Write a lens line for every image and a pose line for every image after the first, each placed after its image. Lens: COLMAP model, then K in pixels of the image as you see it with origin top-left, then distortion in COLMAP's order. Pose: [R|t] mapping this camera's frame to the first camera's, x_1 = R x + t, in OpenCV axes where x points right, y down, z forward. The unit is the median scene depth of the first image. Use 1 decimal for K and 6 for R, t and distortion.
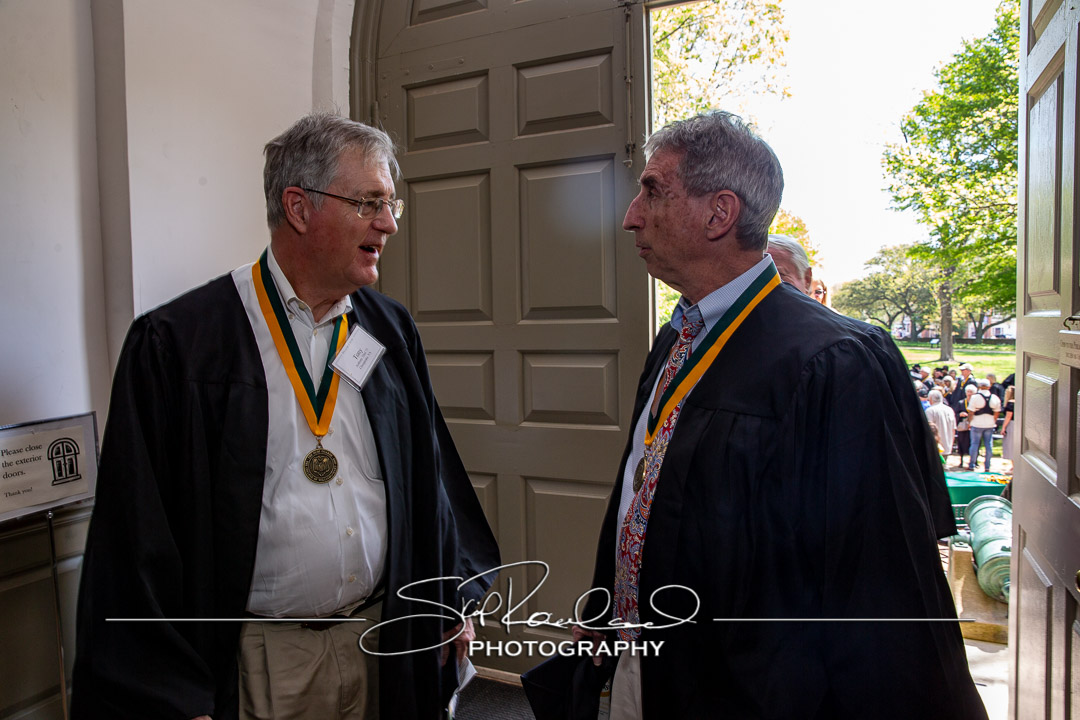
lens RADIAL K [[753.8, 0, 503.8], [0, 753.8, 350.8], [0, 0, 1]] dist [-0.094791, 0.065520]
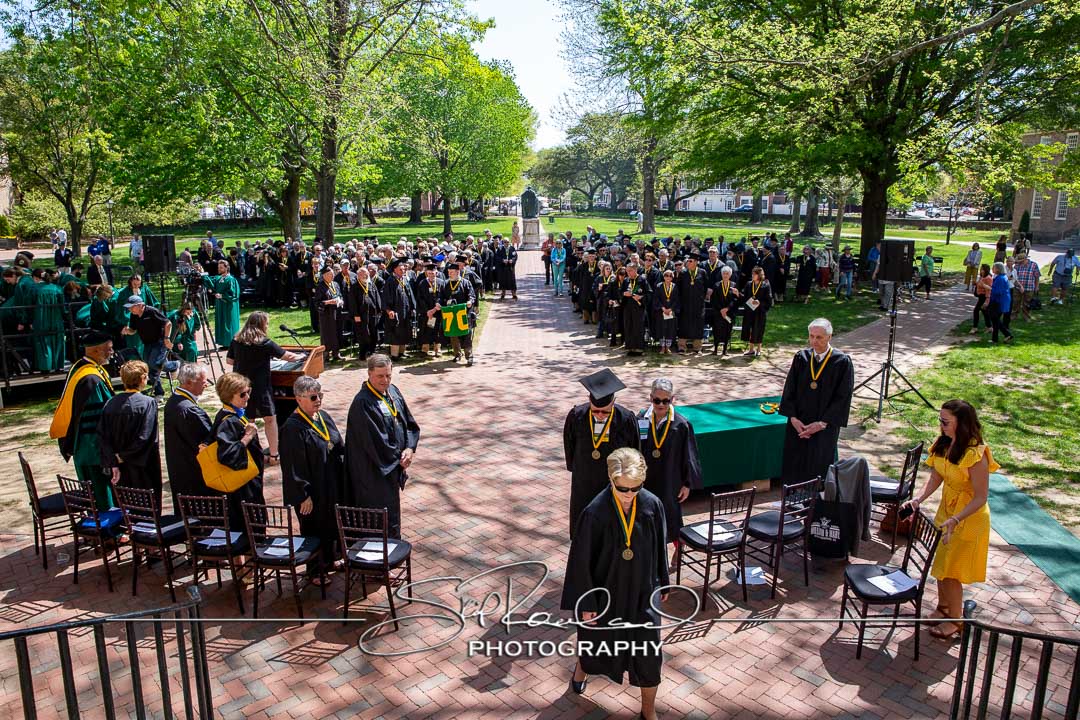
lens RADIAL K [[753.8, 0, 542.0], [0, 753.8, 344.2], [0, 0, 1]] dist [-0.094791, 0.065520]
pose [[0.905034, -0.072106, 0.419183, 0.032221], [0.001583, 0.986090, 0.166204, -0.008020], [-0.425337, -0.149757, 0.892559, 0.123323]]
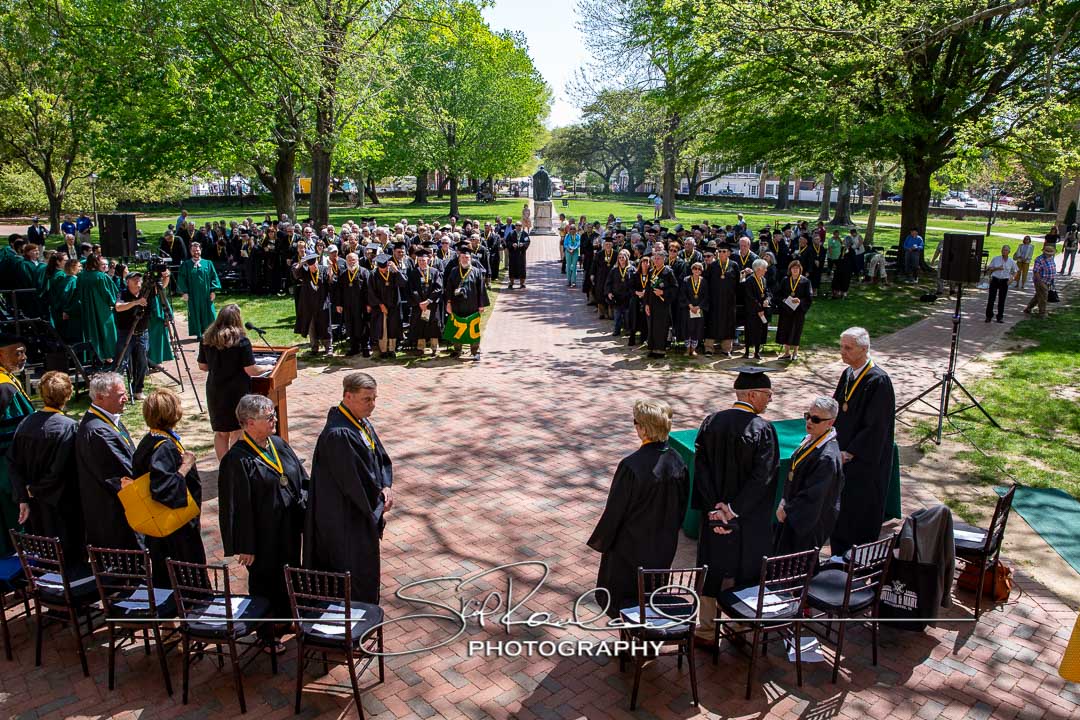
lens RADIAL K [[776.8, 0, 551.5], [0, 776.8, 337.8], [0, 0, 1]] dist [-0.080835, 0.037075]
pose [[0.906850, -0.061001, 0.417015, 0.045652], [-0.014602, 0.984328, 0.175740, -0.008514], [-0.421200, -0.165459, 0.891748, 0.151756]]
